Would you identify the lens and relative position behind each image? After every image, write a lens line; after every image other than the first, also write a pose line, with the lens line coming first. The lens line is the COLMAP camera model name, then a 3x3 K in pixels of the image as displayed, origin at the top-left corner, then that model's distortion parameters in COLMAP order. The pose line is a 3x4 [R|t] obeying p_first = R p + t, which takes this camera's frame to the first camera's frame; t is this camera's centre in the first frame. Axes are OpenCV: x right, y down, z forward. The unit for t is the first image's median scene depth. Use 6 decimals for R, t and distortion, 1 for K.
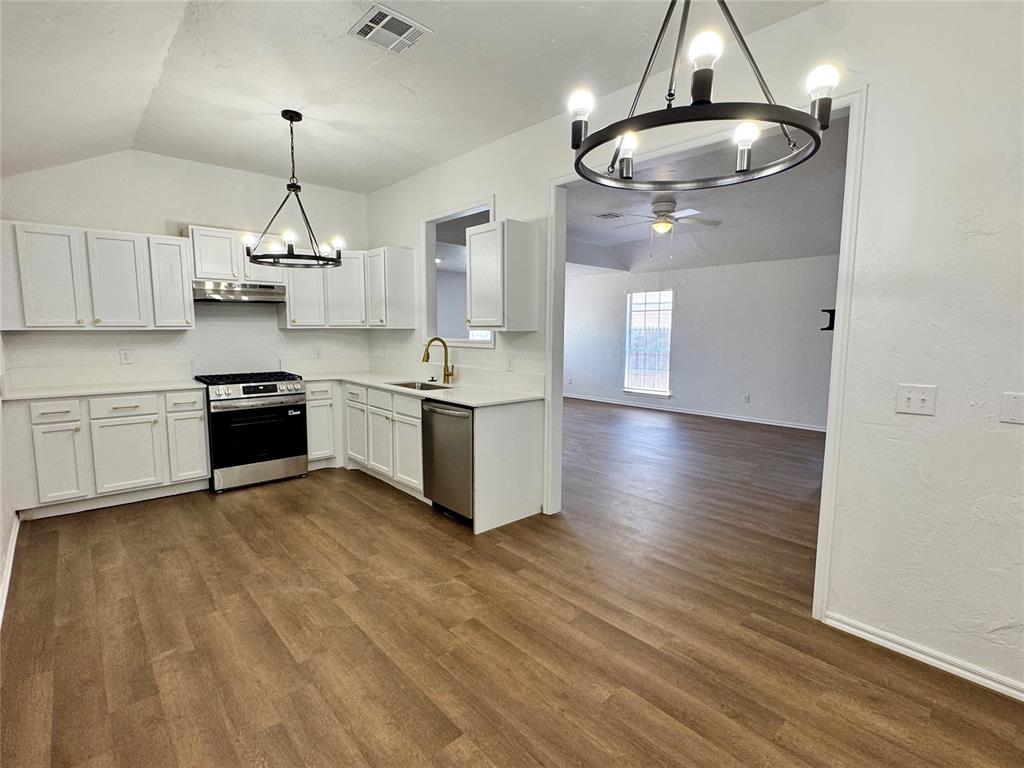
lens RADIAL K [[481.1, 0, 513.2], [0, 481.1, 379.5], [0, 0, 1]] dist [0.000583, -0.000420]
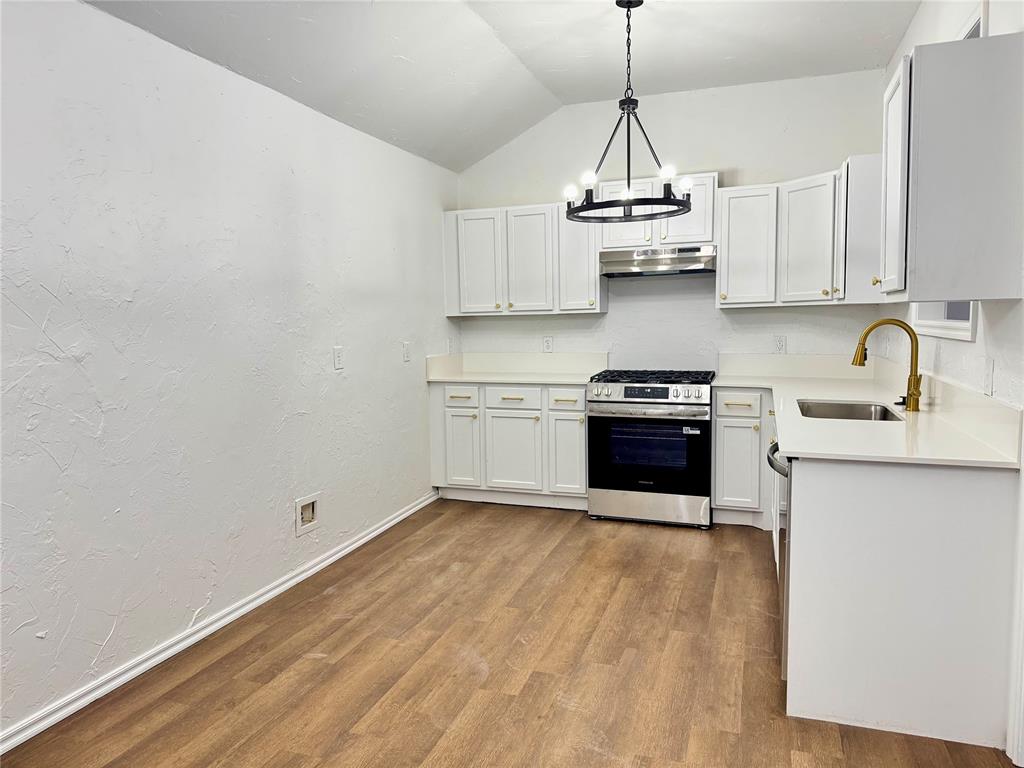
lens RADIAL K [[709.0, 0, 516.7], [0, 709.0, 383.7], [0, 0, 1]] dist [0.063245, -0.084265]
pose [[0.490374, 0.069654, -0.868724, 0.374584], [-0.071347, 0.996664, 0.039638, -0.025971], [0.868587, 0.042544, 0.493708, 0.354853]]
